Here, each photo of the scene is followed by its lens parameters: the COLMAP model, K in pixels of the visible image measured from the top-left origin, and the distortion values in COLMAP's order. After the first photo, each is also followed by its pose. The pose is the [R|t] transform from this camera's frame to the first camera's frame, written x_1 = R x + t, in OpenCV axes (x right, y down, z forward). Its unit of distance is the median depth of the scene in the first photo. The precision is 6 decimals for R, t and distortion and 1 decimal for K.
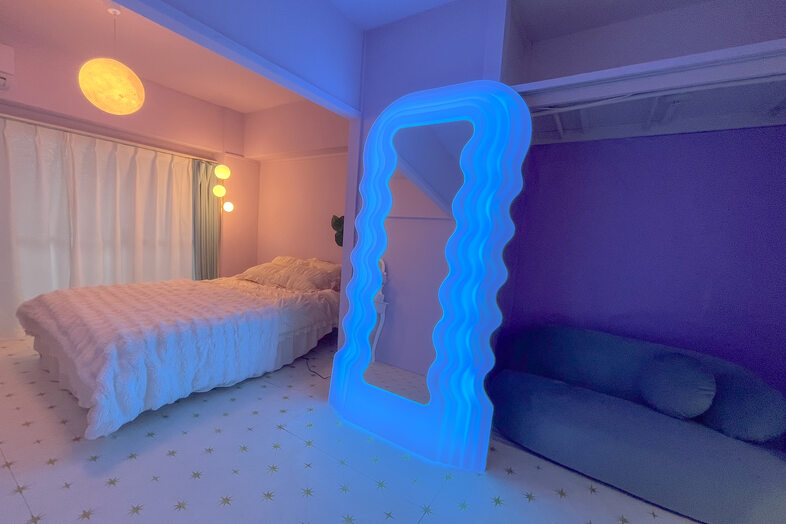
lens RADIAL K [[319.9, 0, 388.7], [0, 319.9, 263.9], [0, 0, 1]] dist [-0.000753, 0.000002]
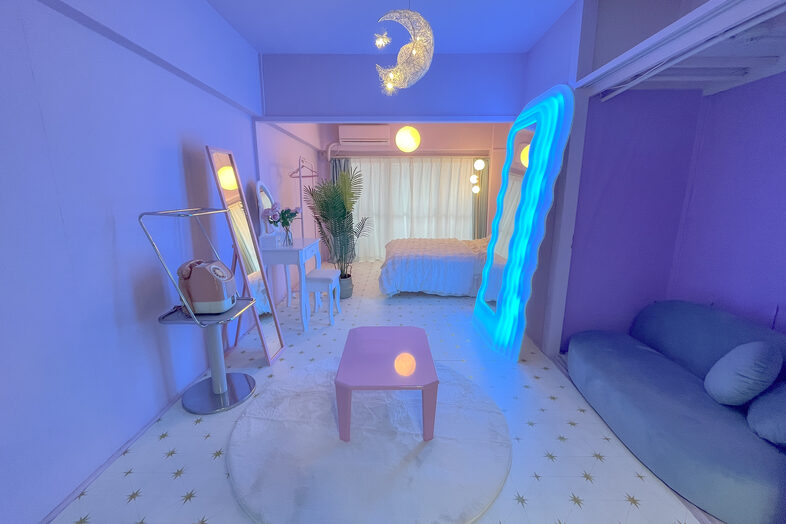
lens RADIAL K [[321.1, 0, 392.2], [0, 321.1, 263.2], [0, 0, 1]] dist [-0.001644, 0.000049]
pose [[0.535465, 0.111647, -0.837145, 0.595499], [-0.045710, 0.993602, 0.103276, 0.020750], [0.843319, -0.017034, 0.537143, -0.139331]]
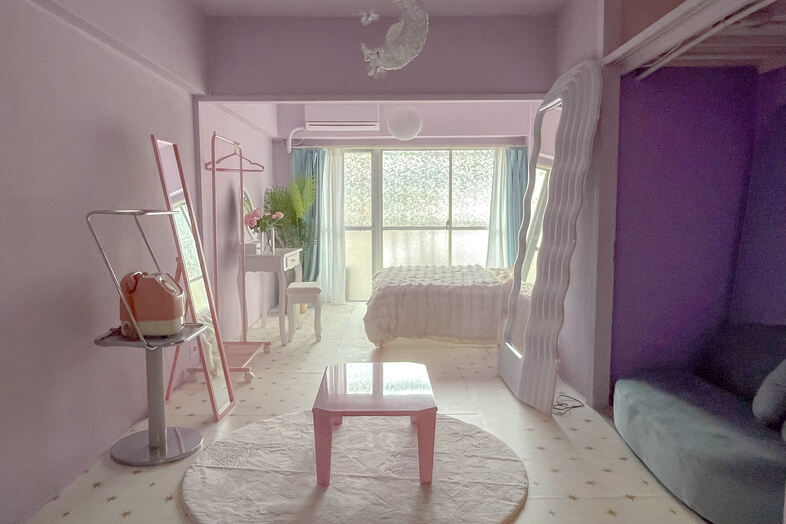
lens RADIAL K [[544.9, 0, 393.0], [0, 544.9, 262.0], [0, 0, 1]] dist [0.002799, 0.002089]
pose [[0.547012, 0.013271, -0.837019, 0.781697], [-0.039180, 0.999184, -0.009762, 0.068036], [0.836207, 0.038134, 0.547086, -0.247185]]
